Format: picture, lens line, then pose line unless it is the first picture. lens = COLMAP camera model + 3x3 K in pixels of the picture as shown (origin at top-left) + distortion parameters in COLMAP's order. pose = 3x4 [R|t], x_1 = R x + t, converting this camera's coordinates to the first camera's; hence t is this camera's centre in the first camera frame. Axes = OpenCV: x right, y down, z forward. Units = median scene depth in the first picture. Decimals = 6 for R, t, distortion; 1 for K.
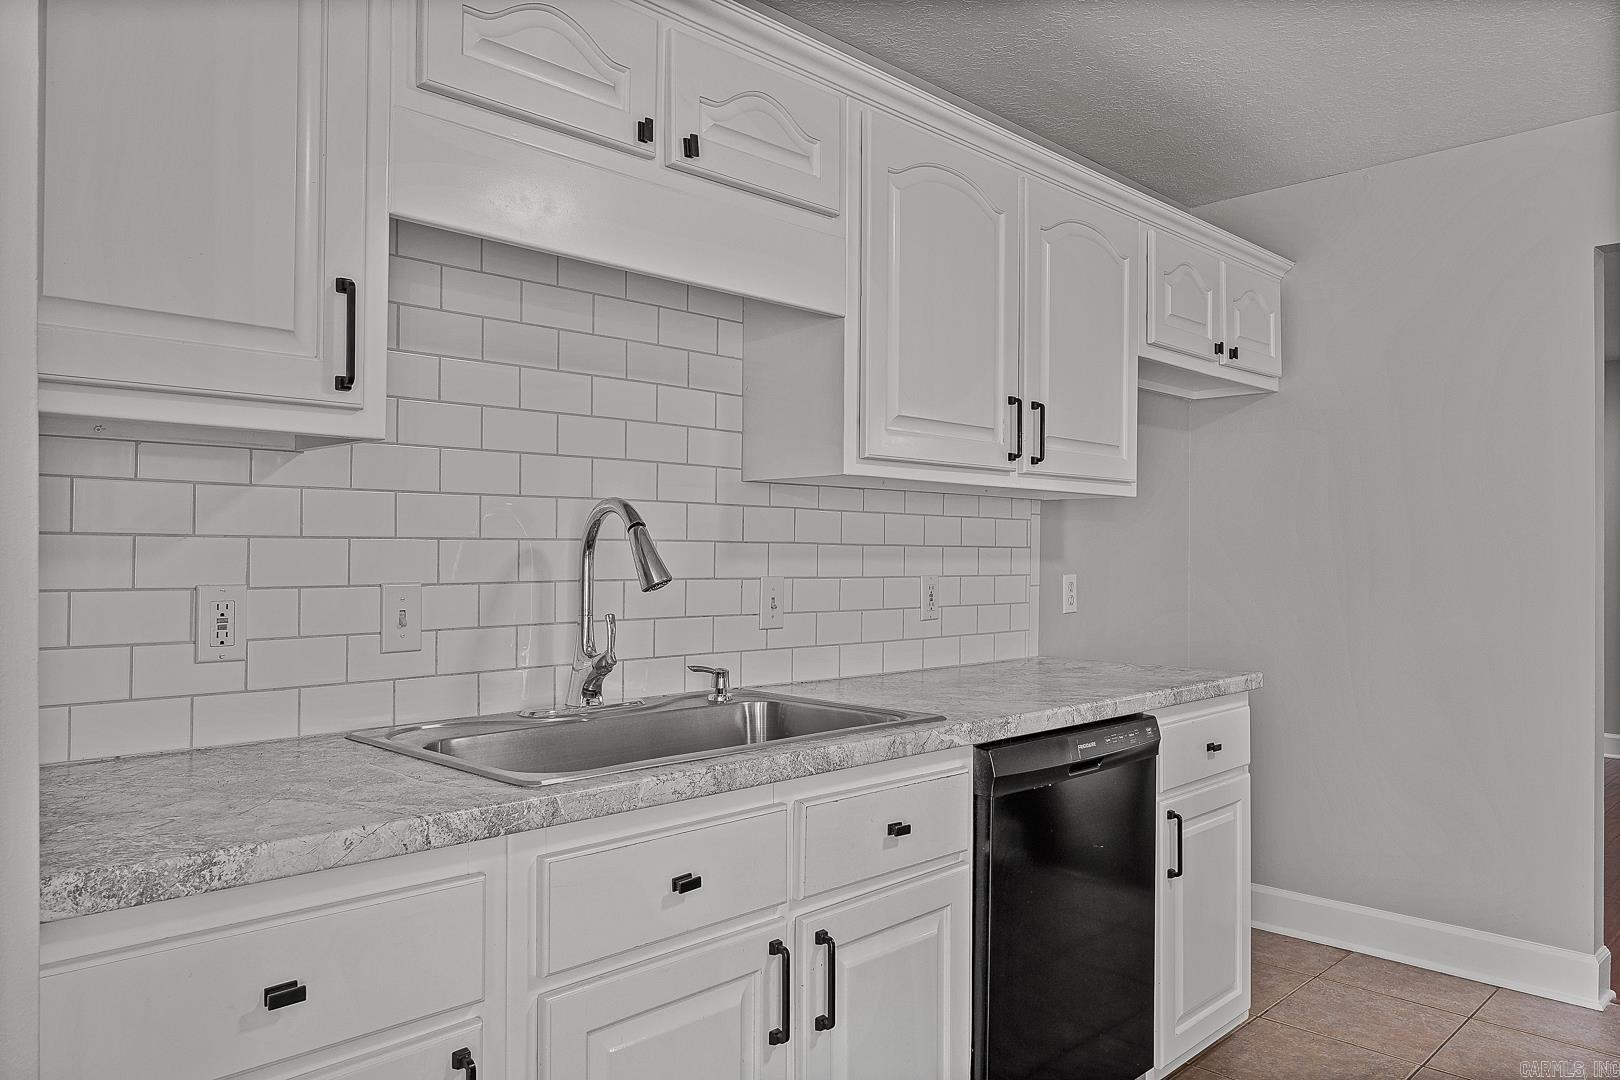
lens RADIAL K [[1309.5, 0, 810.0], [0, 1309.5, 540.0], [0, 0, 1]] dist [-0.001902, -0.004486]
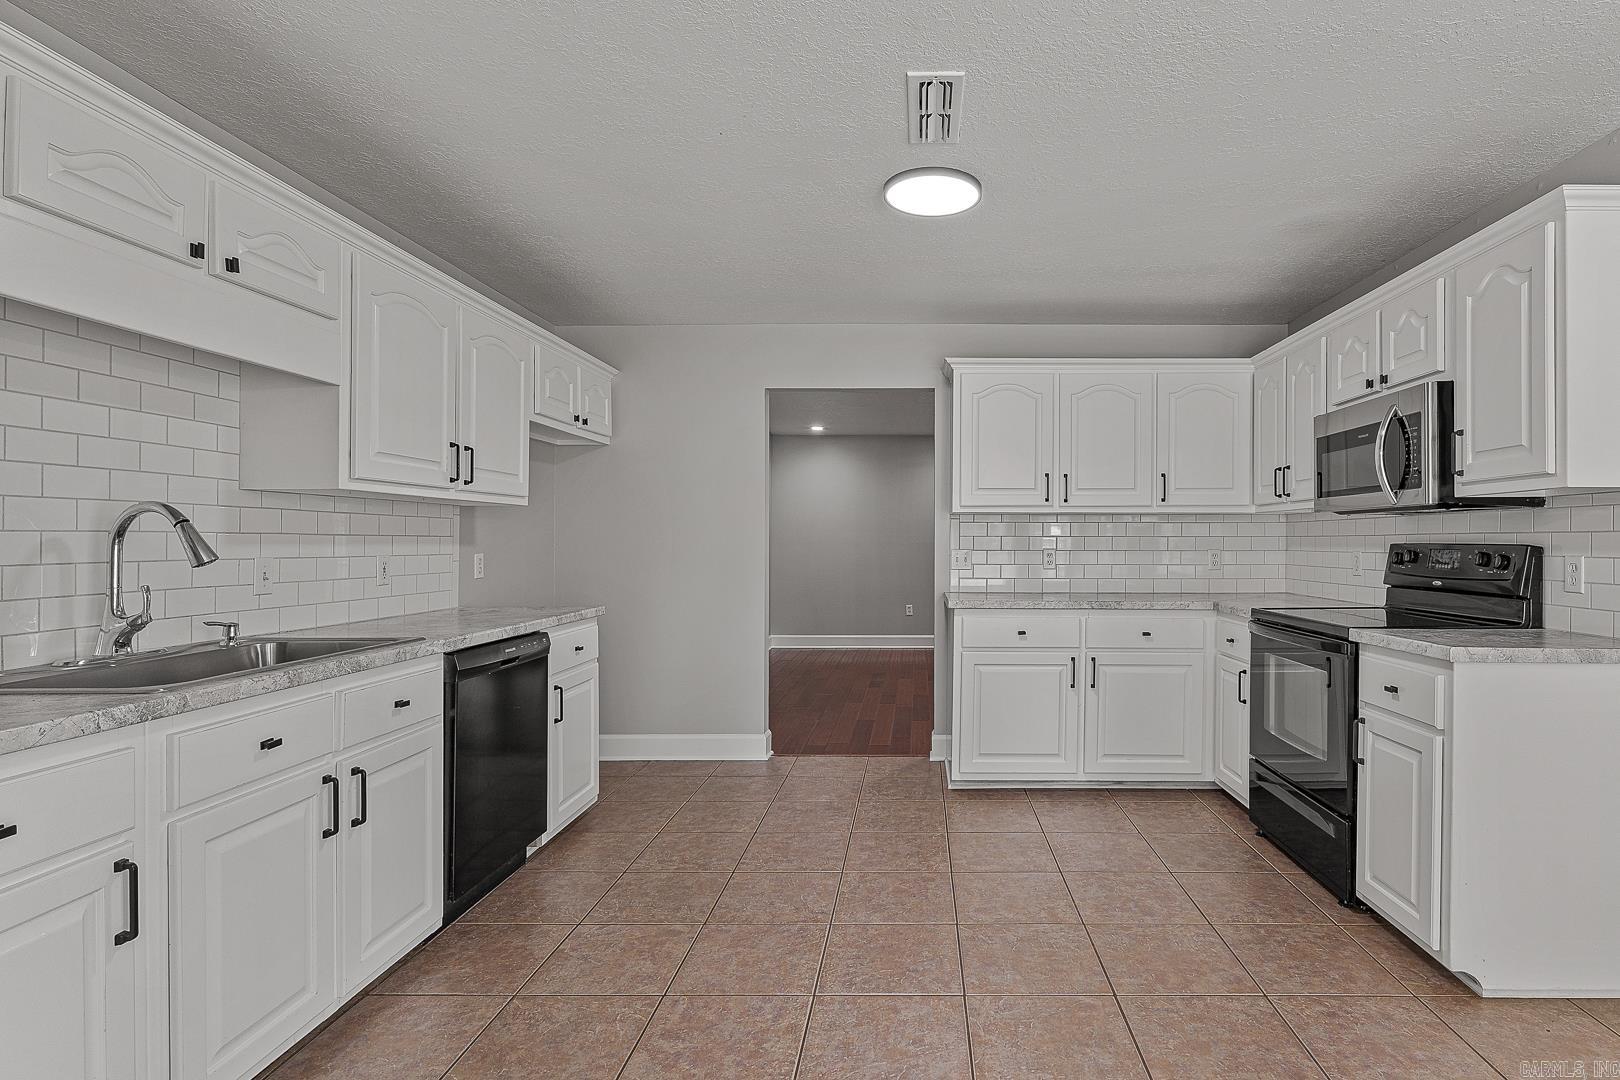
lens RADIAL K [[828.7, 0, 810.0], [0, 828.7, 540.0], [0, 0, 1]] dist [0.000308, 0.000069]
pose [[0.834043, -0.003931, 0.551685, -0.050342], [-0.001820, 0.999950, 0.009877, -0.001065], [-0.551696, -0.009242, 0.833994, -0.109973]]
